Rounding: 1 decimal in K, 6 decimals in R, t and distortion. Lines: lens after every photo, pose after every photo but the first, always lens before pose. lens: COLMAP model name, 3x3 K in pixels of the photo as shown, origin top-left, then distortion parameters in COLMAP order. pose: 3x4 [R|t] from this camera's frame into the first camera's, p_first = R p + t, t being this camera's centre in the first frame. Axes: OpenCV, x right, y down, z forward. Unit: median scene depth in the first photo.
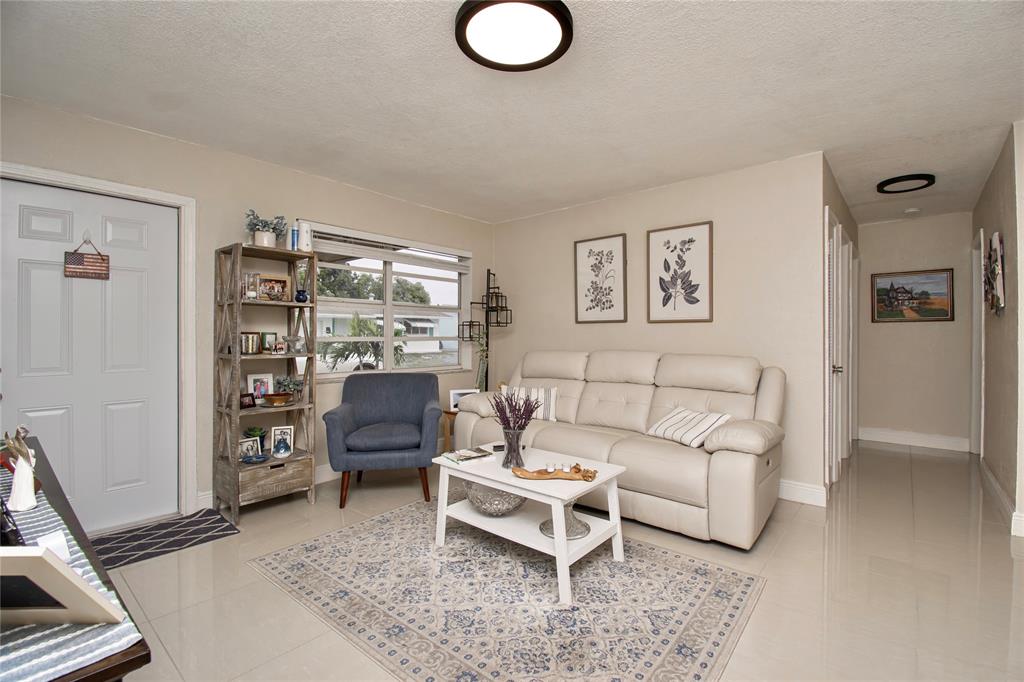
lens RADIAL K [[461.6, 0, 528.2], [0, 461.6, 334.9], [0, 0, 1]] dist [0.007559, -0.005804]
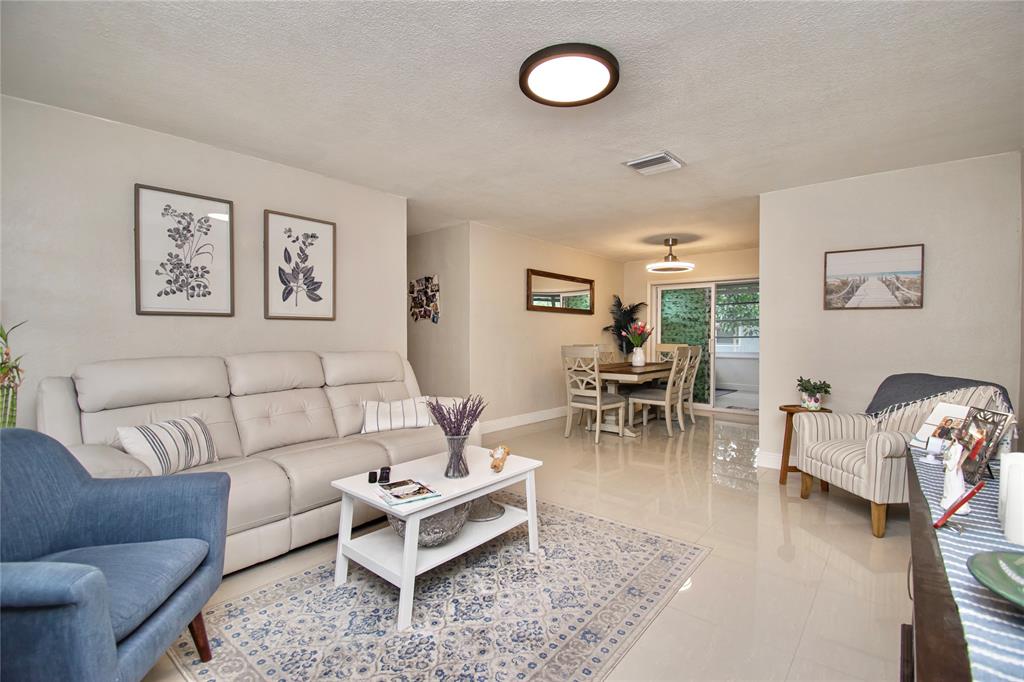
lens RADIAL K [[461.6, 0, 505.0], [0, 461.6, 347.2], [0, 0, 1]] dist [0.007559, -0.005804]
pose [[0.012473, -0.035846, 0.999279, -0.614107], [-0.005957, 0.999337, 0.035923, -0.006880], [-0.999904, -0.006401, 0.012251, 0.572929]]
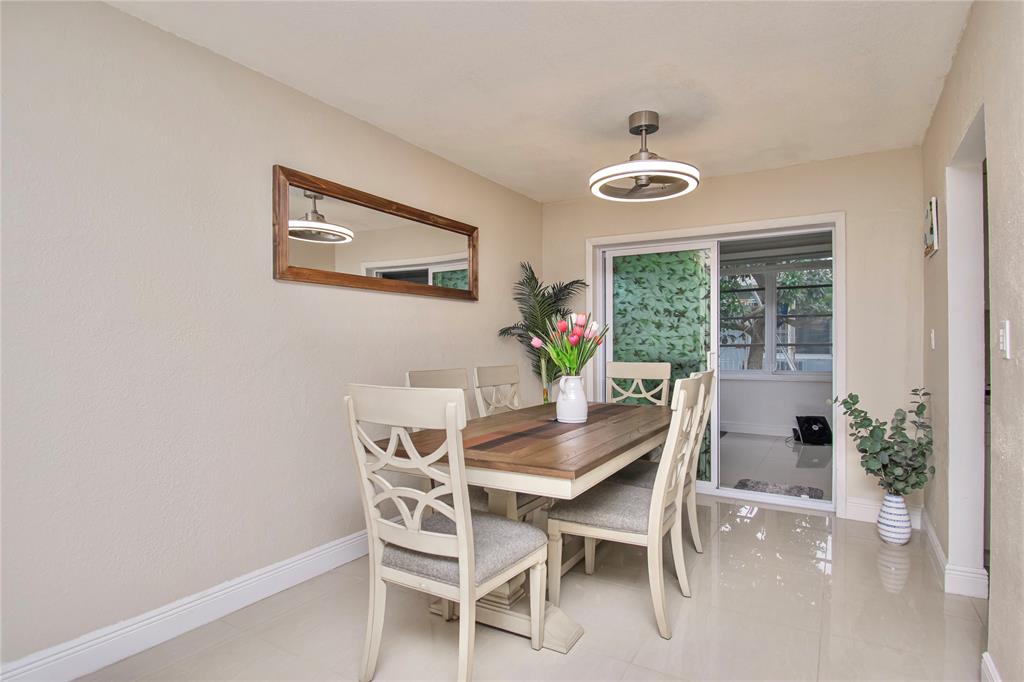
lens RADIAL K [[565.3, 0, 509.9], [0, 565.3, 344.1], [0, 0, 1]] dist [0.004864, -0.000166]
pose [[-0.179607, -0.008876, 0.983698, 0.210080], [0.000231, 0.999959, 0.009065, -0.003379], [-0.983738, 0.001855, -0.179597, 0.369658]]
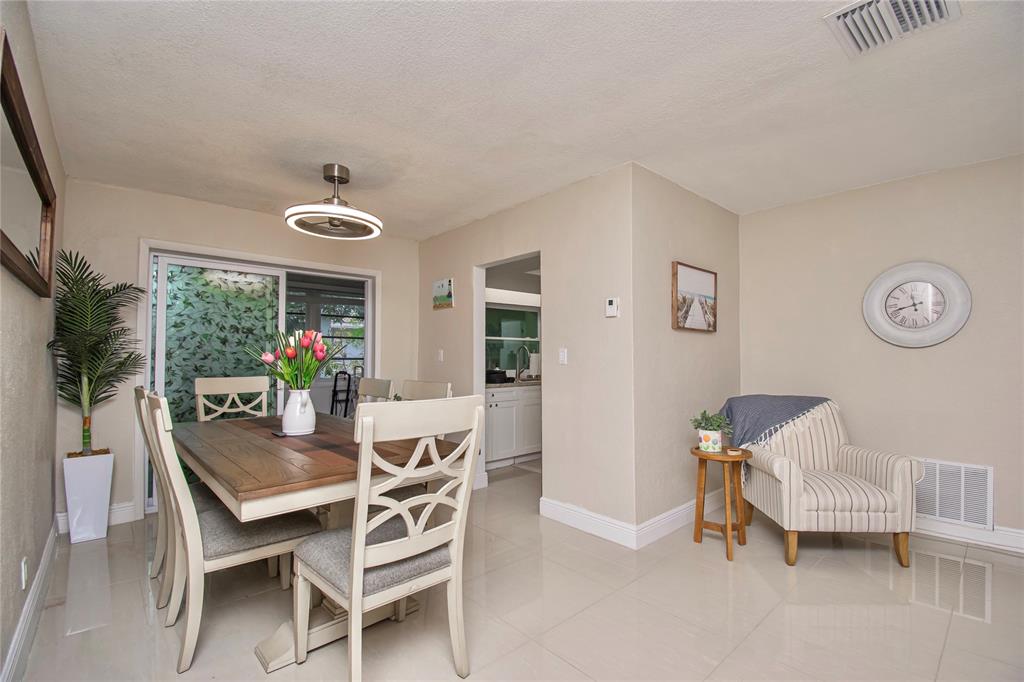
lens RADIAL K [[461.6, 0, 544.1], [0, 461.6, 337.7], [0, 0, 1]] dist [0.007559, -0.005804]
pose [[-0.993684, -0.002775, 0.112181, 0.528253], [-0.007548, 0.999083, -0.042145, -0.001988], [-0.111961, -0.042726, -0.992794, 0.762536]]
